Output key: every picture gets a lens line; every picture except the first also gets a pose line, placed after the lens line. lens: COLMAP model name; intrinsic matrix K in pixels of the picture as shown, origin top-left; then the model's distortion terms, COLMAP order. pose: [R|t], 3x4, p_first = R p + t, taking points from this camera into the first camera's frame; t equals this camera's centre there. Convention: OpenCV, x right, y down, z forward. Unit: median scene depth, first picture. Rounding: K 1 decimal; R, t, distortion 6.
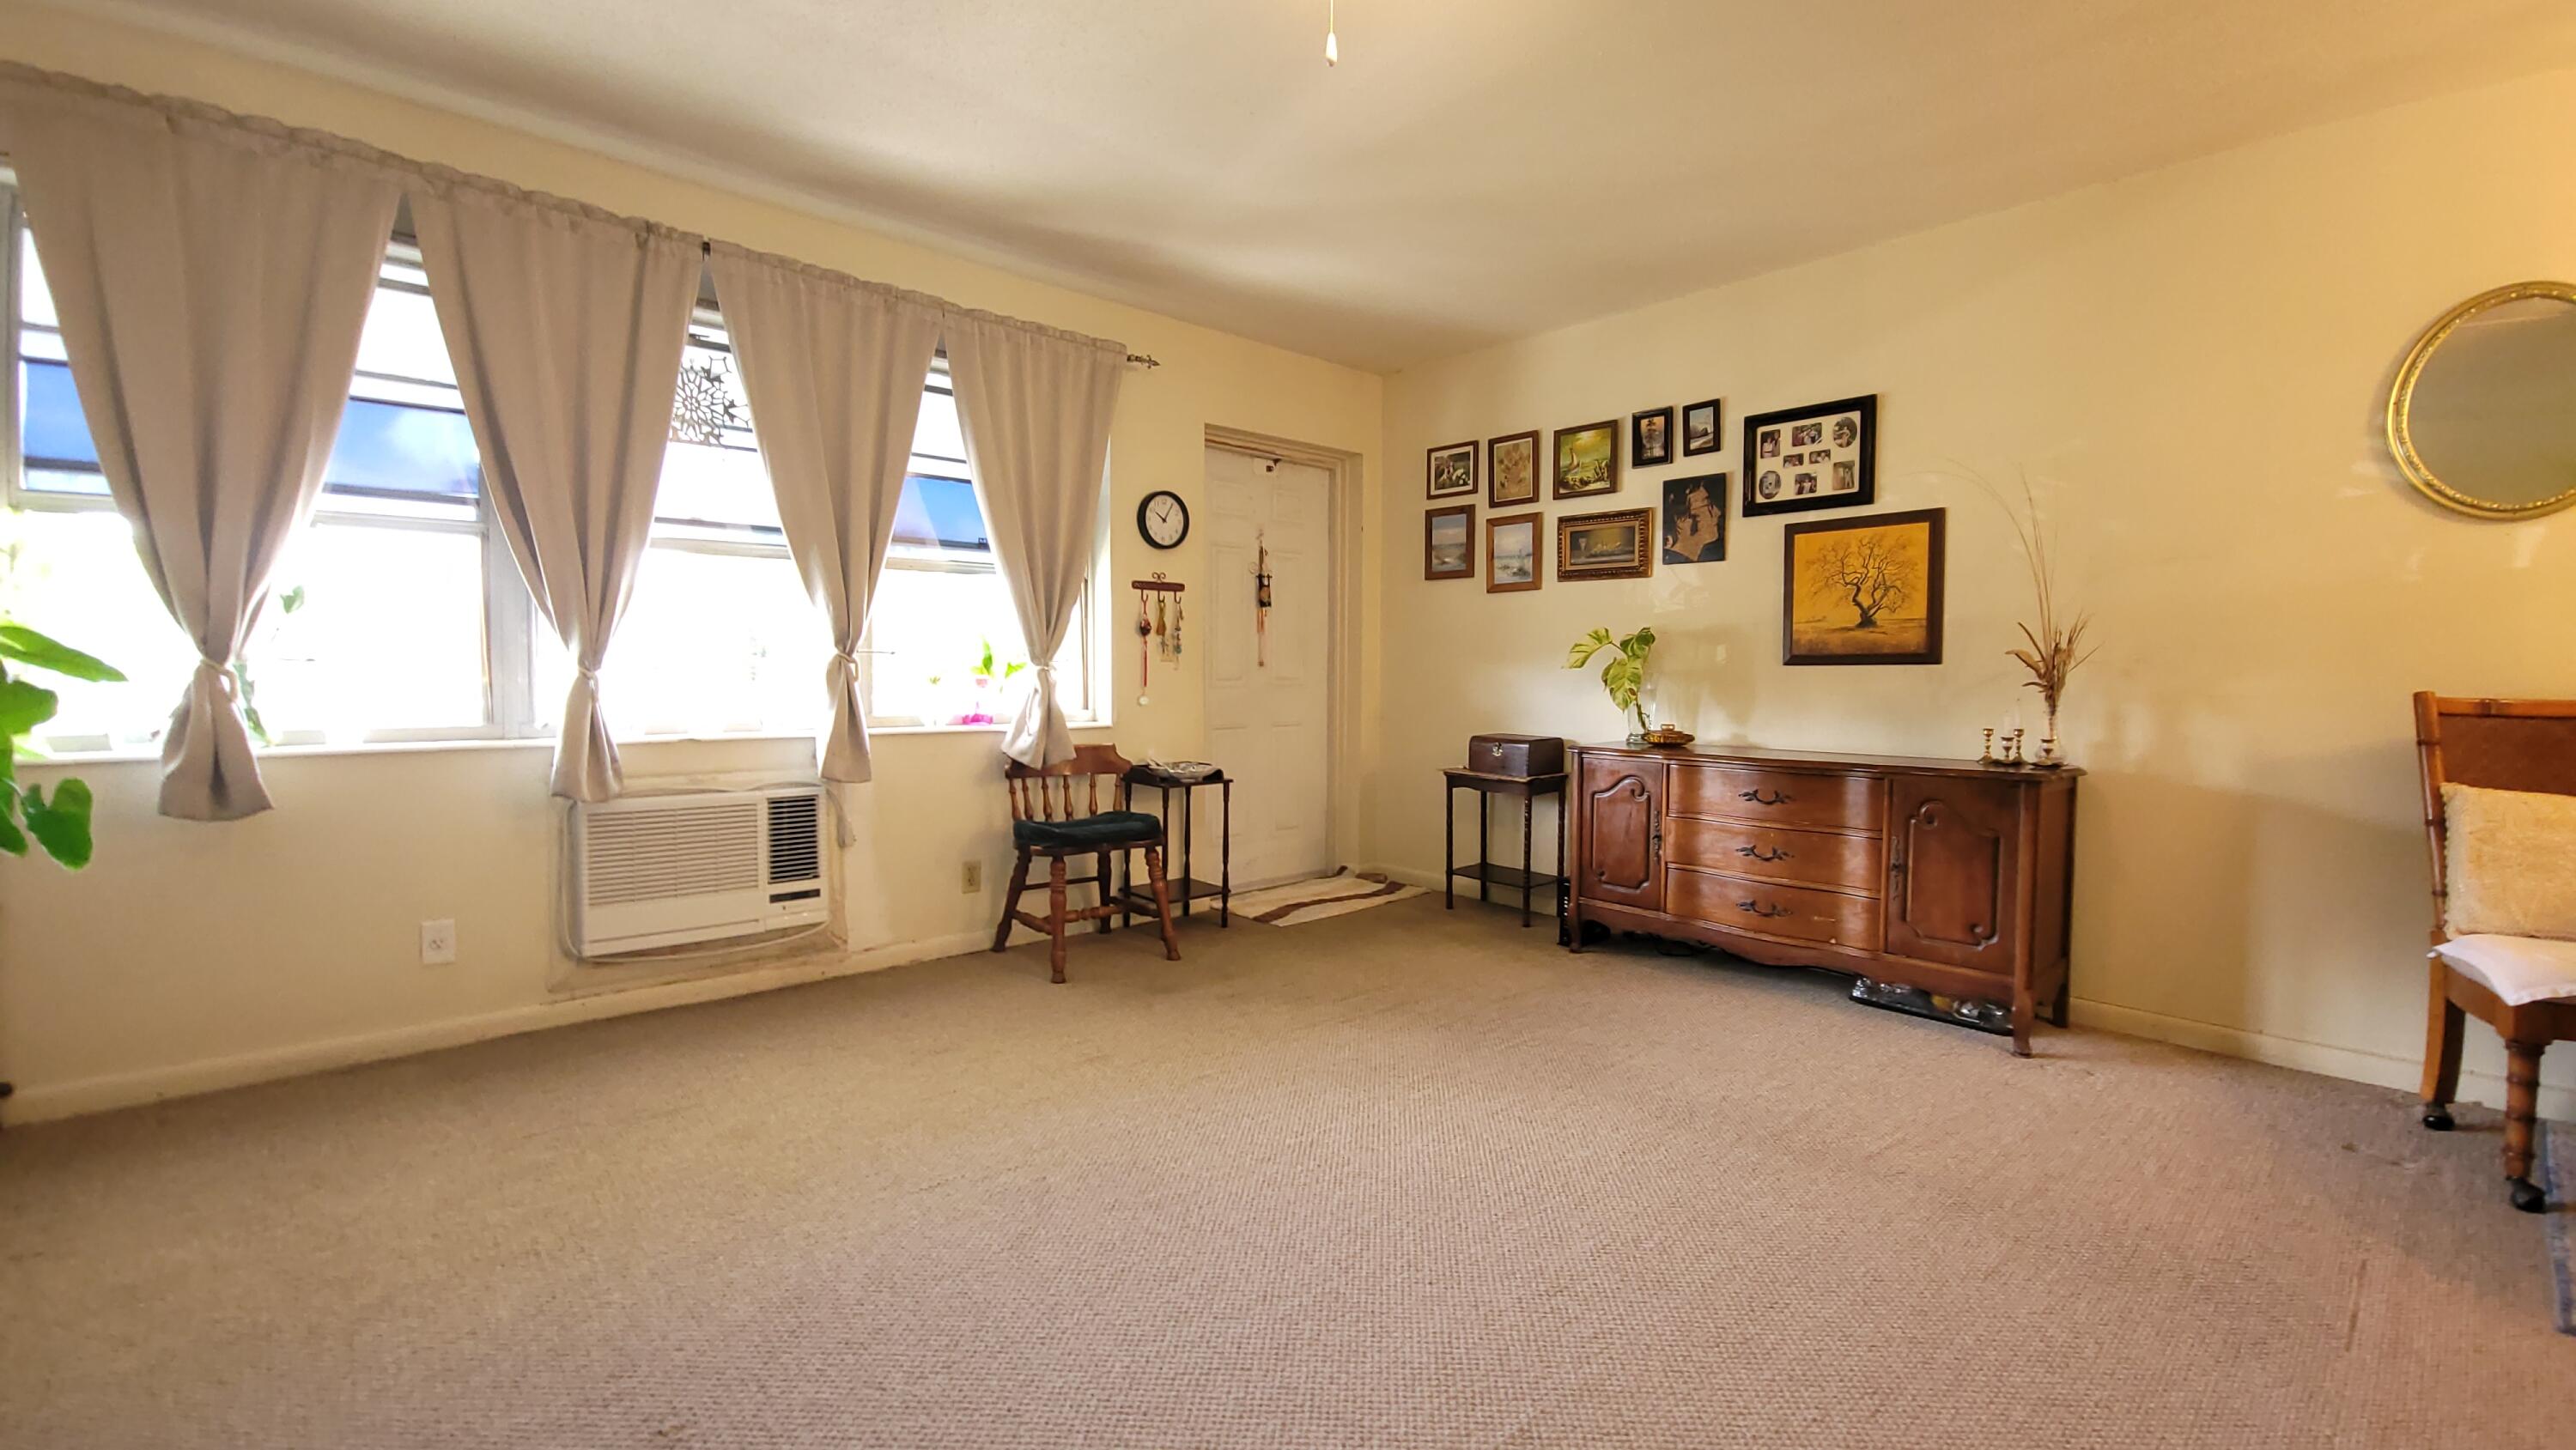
lens RADIAL K [[1051.4, 0, 1294.0], [0, 1051.4, 723.7], [0, 0, 1]] dist [0.002227, -0.004969]
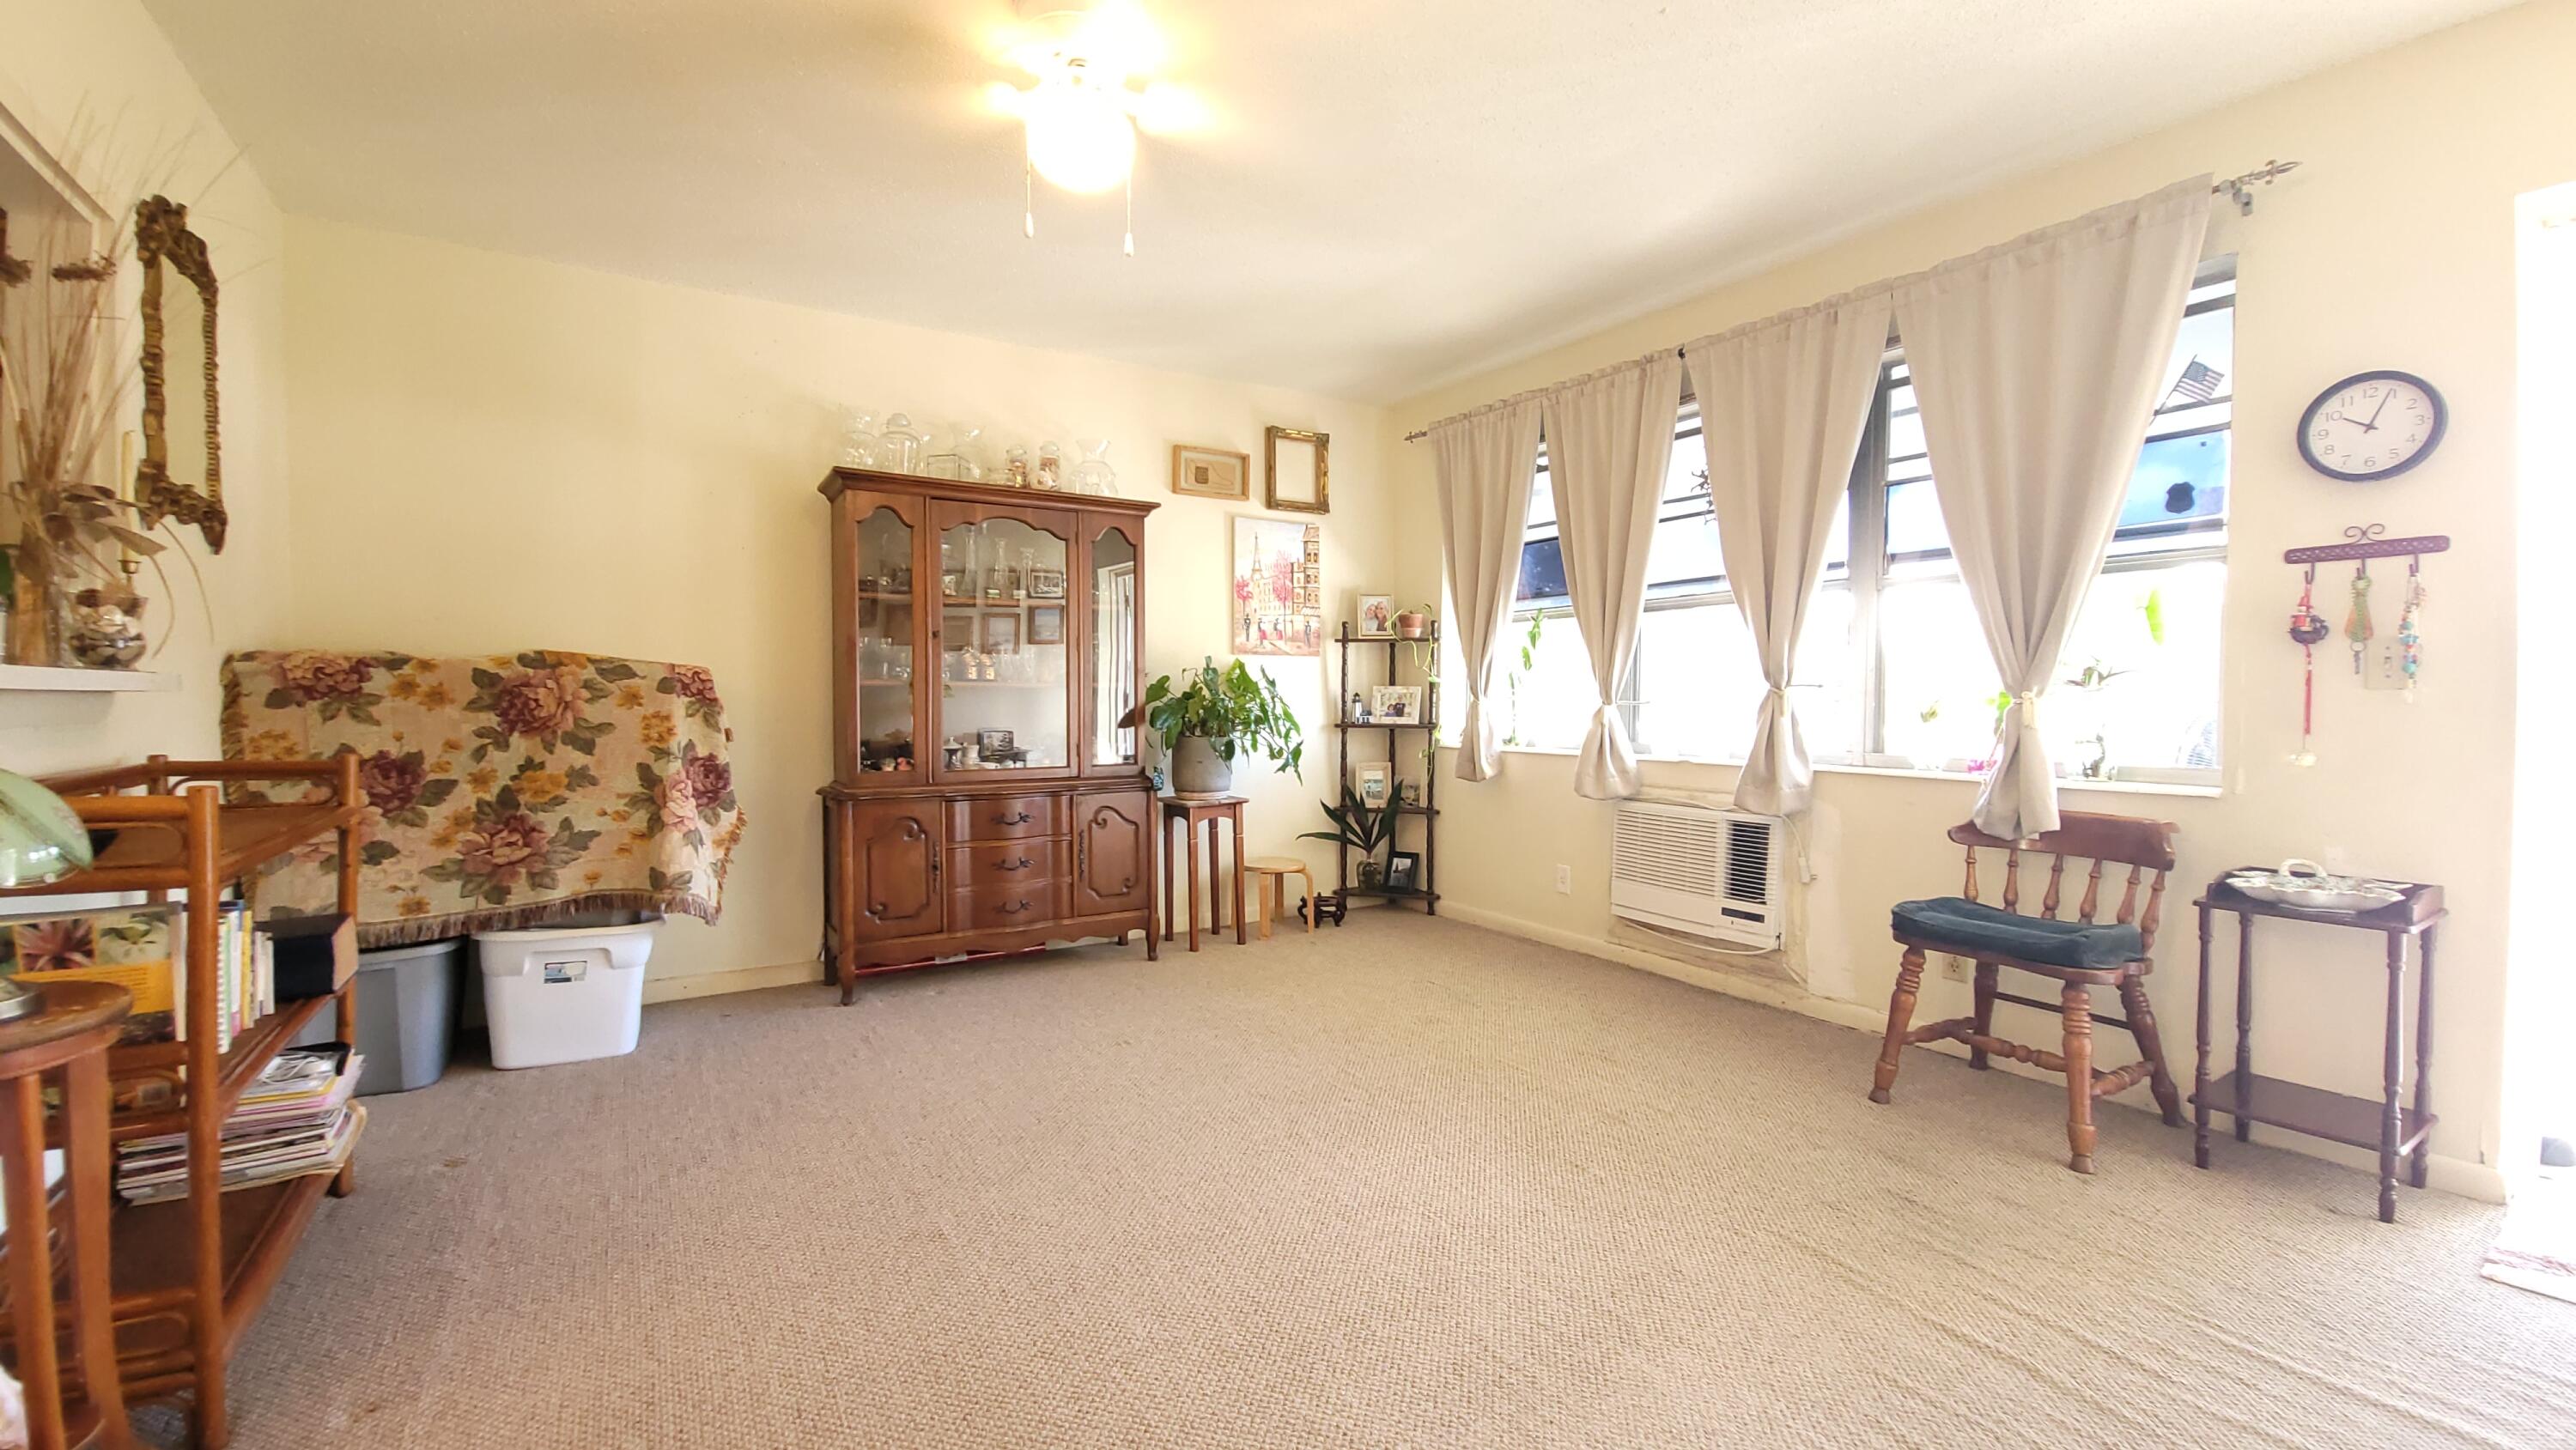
lens RADIAL K [[1051.4, 0, 1276.2], [0, 1051.4, 721.3], [0, 0, 1]] dist [0.002227, -0.004969]
pose [[-0.173636, 0.019197, -0.984623, 0.582970], [-0.050035, 0.998347, 0.028288, -0.034368], [0.983538, 0.054178, -0.172388, 0.630873]]
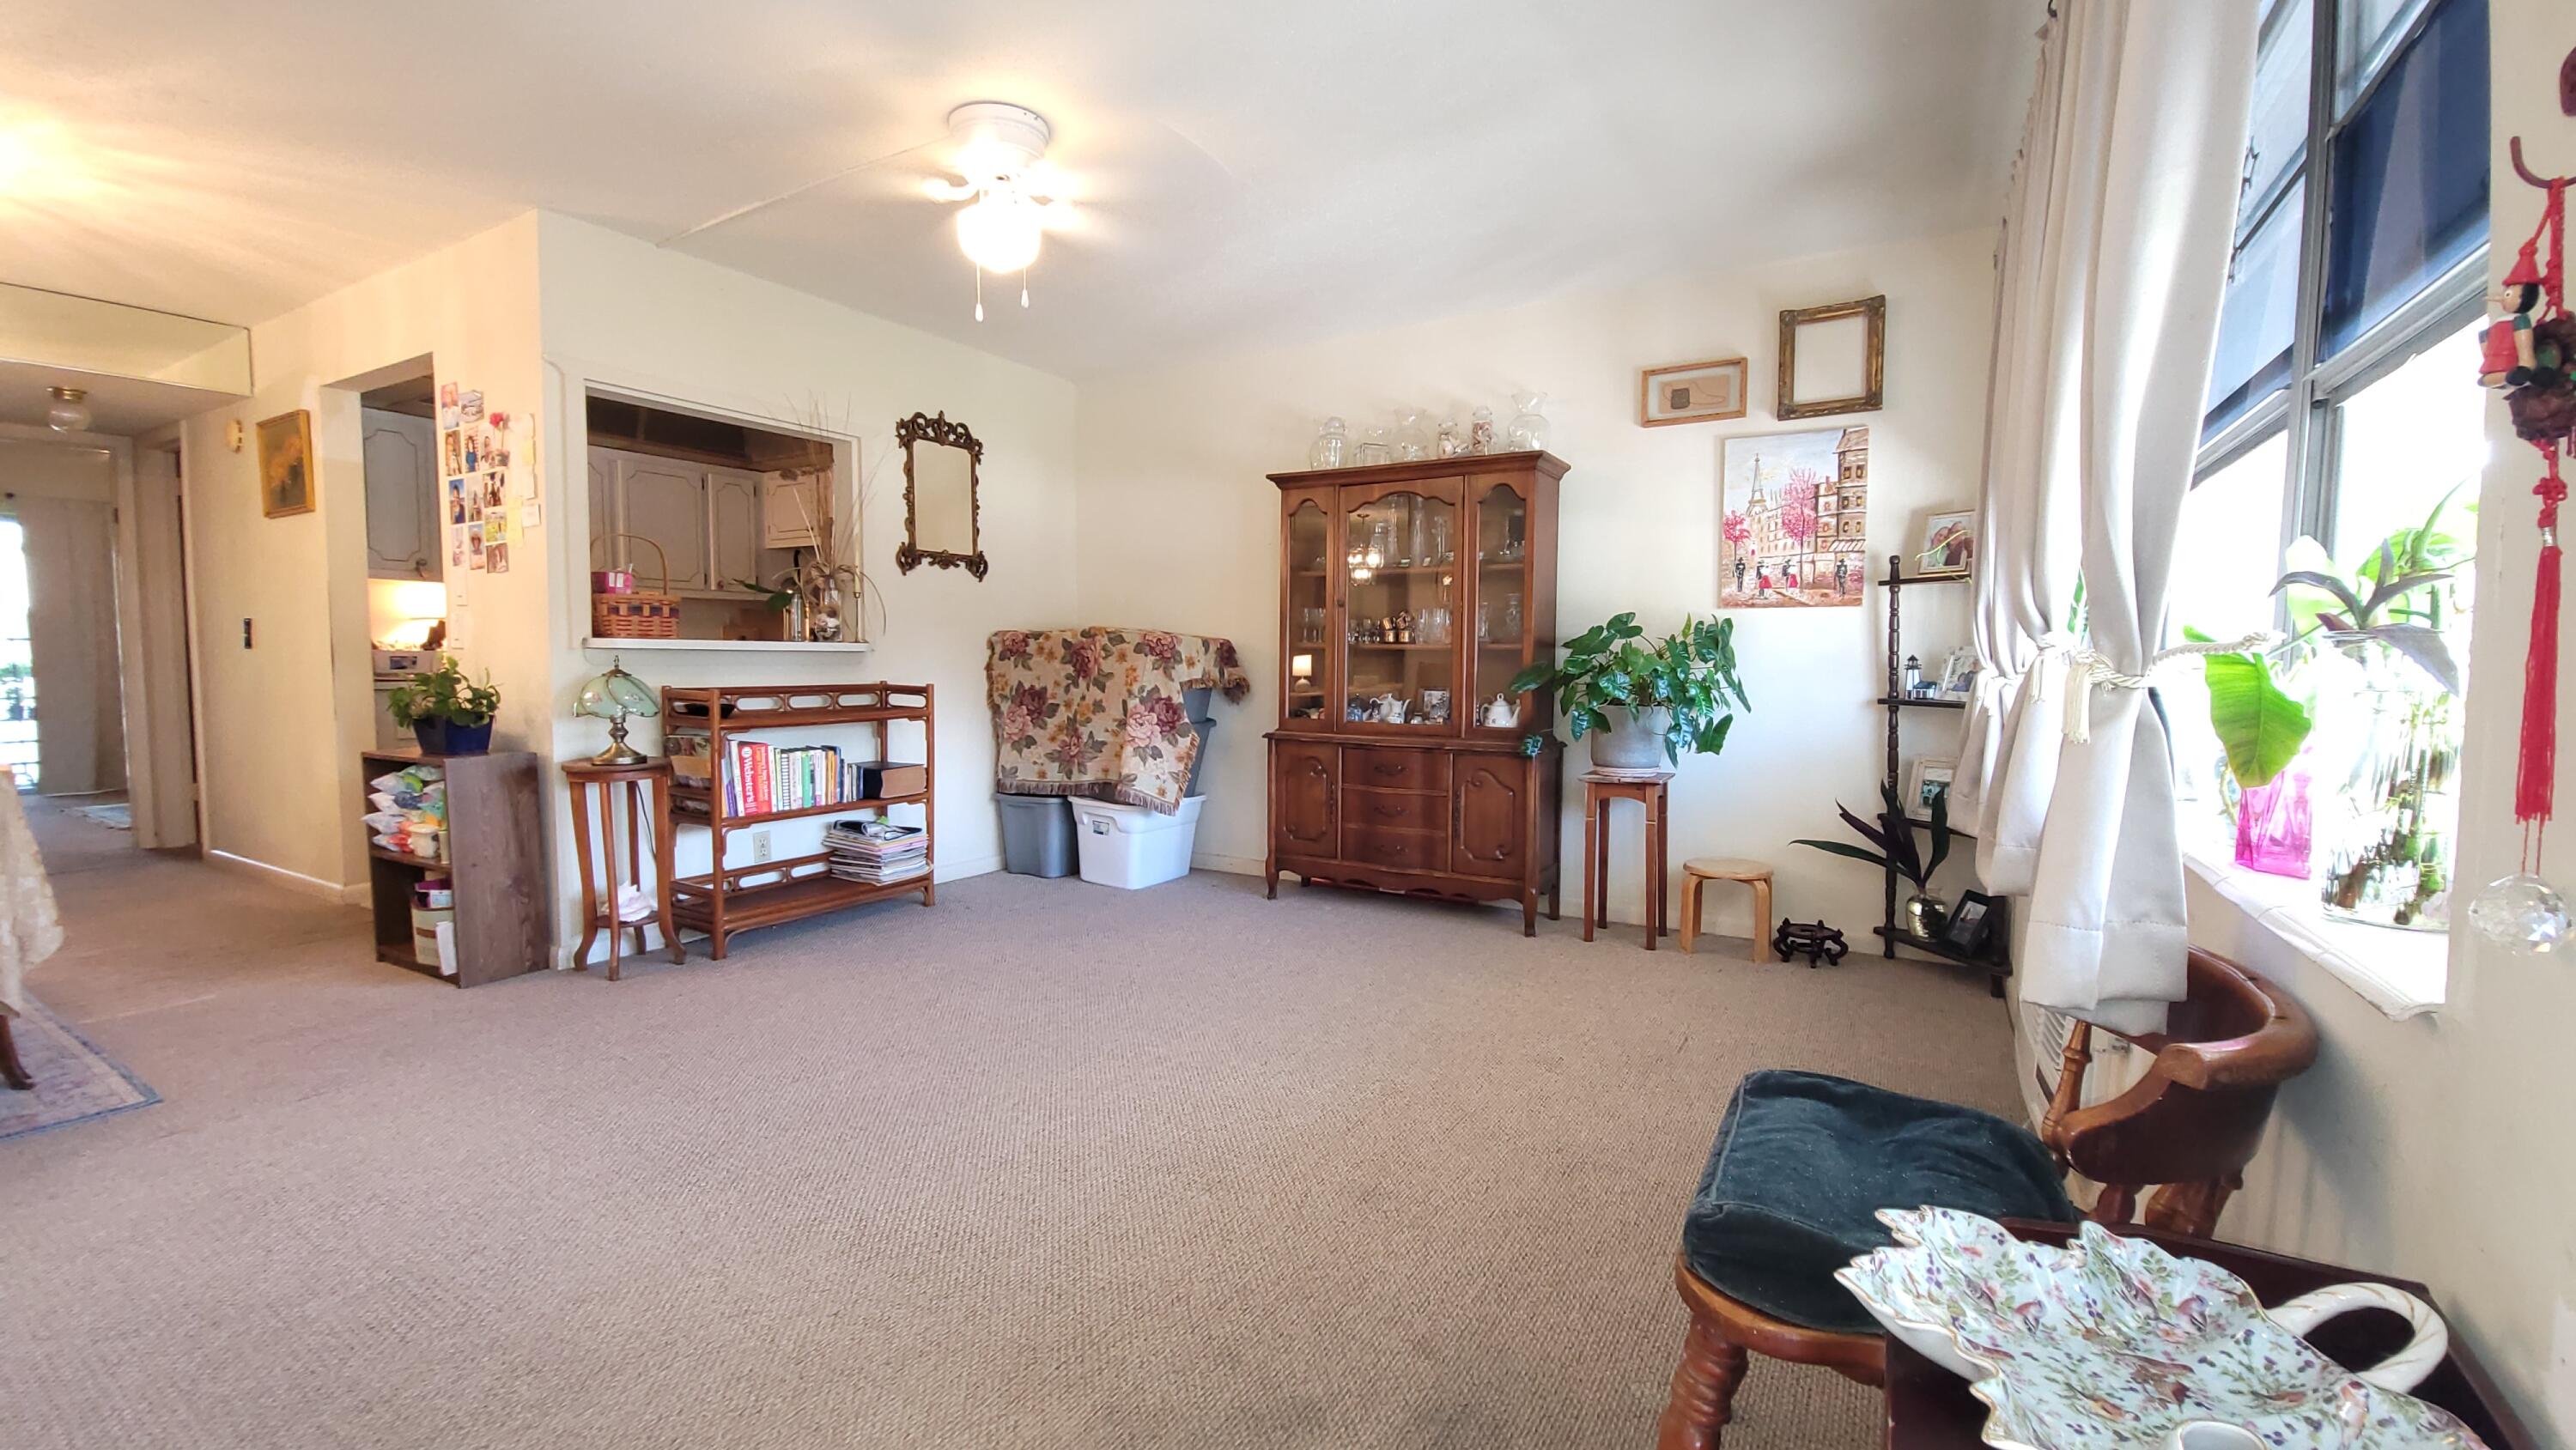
lens RADIAL K [[1051.4, 0, 1278.4], [0, 1051.4, 716.9], [0, 0, 1]] dist [0.002227, -0.004969]
pose [[-0.954853, 0.004379, -0.297047, 0.065218], [-0.026907, 0.994507, 0.101154, -0.063790], [0.295858, 0.104580, -0.949490, 1.234942]]
